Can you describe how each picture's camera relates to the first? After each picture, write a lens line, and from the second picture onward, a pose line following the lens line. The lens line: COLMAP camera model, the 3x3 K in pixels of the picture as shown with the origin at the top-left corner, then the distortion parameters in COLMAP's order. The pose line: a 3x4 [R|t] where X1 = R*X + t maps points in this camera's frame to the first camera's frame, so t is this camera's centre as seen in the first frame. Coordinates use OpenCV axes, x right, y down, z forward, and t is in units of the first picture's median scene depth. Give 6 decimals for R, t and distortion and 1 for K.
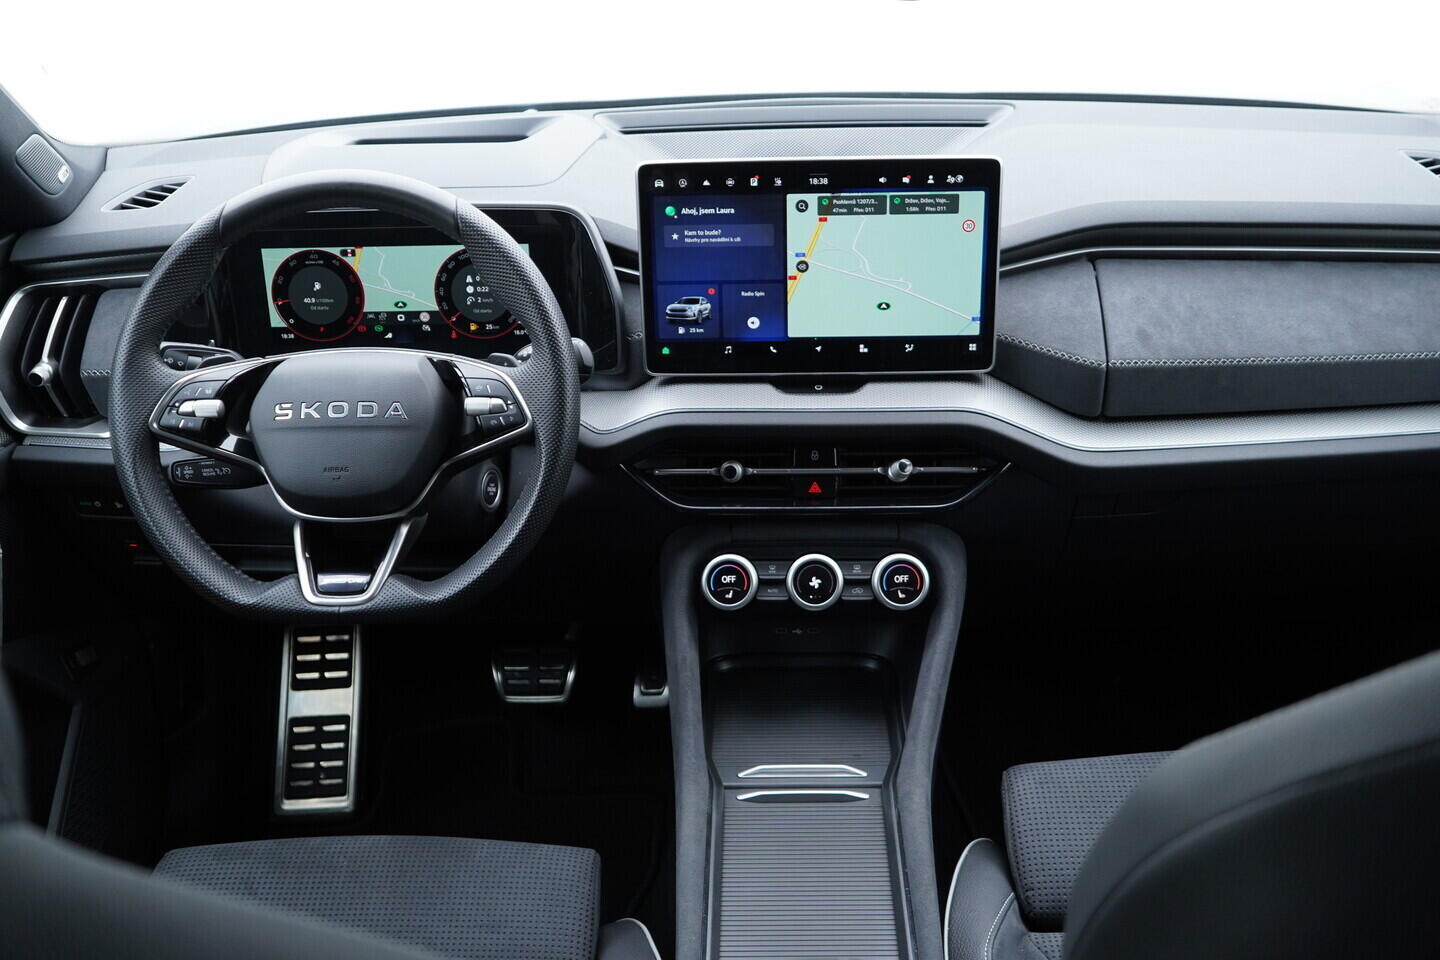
lens RADIAL K [[1481.2, 0, 723.0], [0, 1481.2, 472.4], [0, 0, 1]] dist [-0.002810, 0.000000]
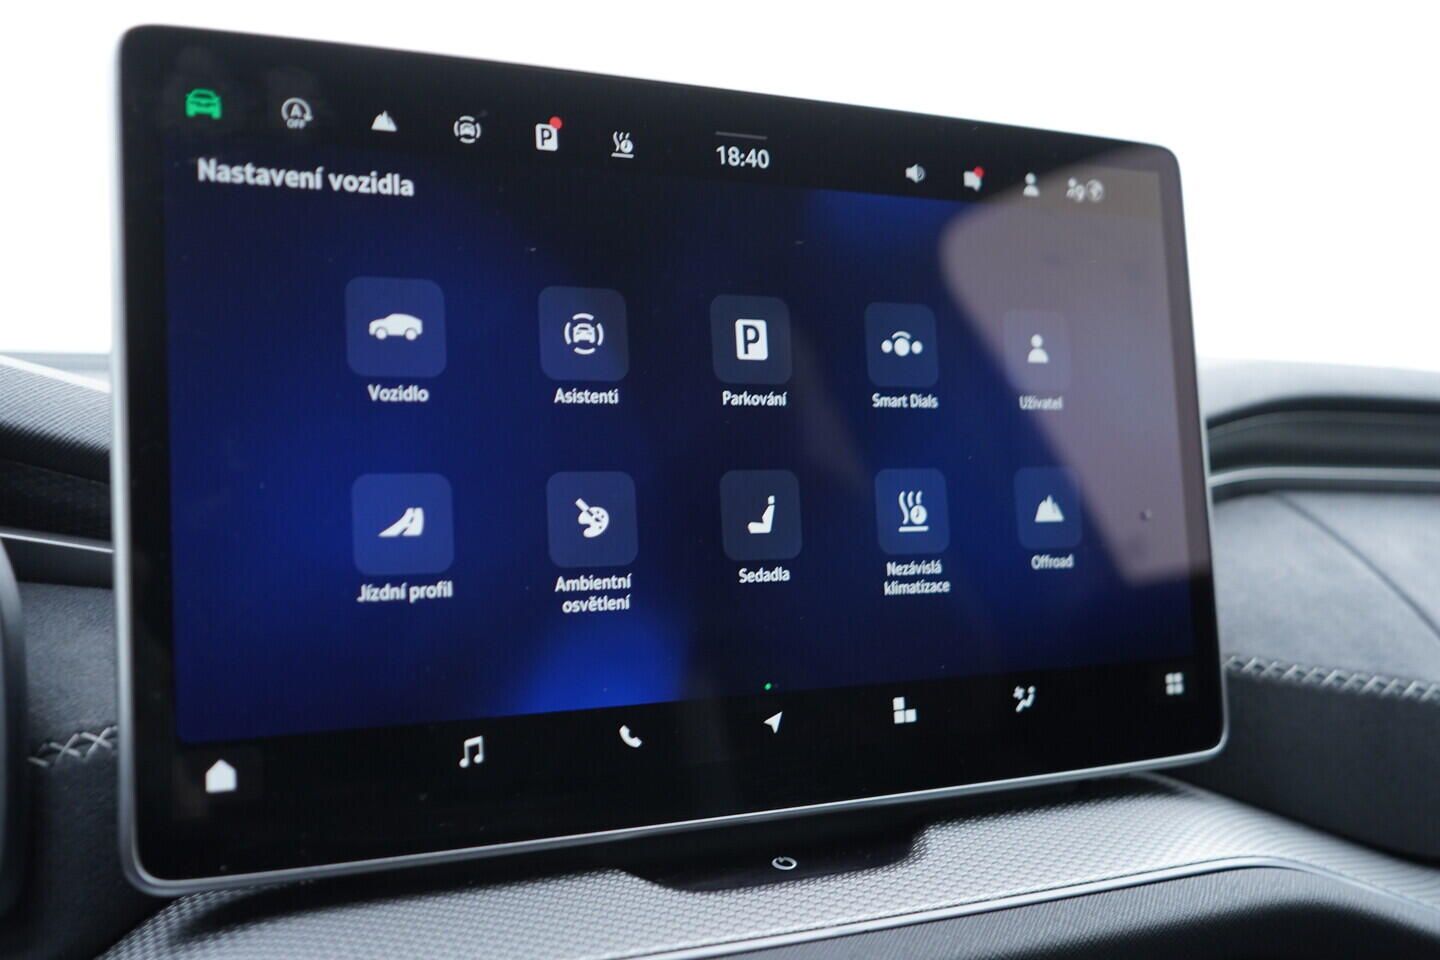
lens RADIAL K [[1481.2, 0, 715.9], [0, 1481.2, 481.3], [0, 0, 1]] dist [-0.002810, 0.000000]
pose [[0.874667, 0.015996, 0.484461, -0.087309], [0.203027, 0.895471, -0.396120, -0.013526], [-0.440157, 0.444832, 0.779991, 0.767284]]
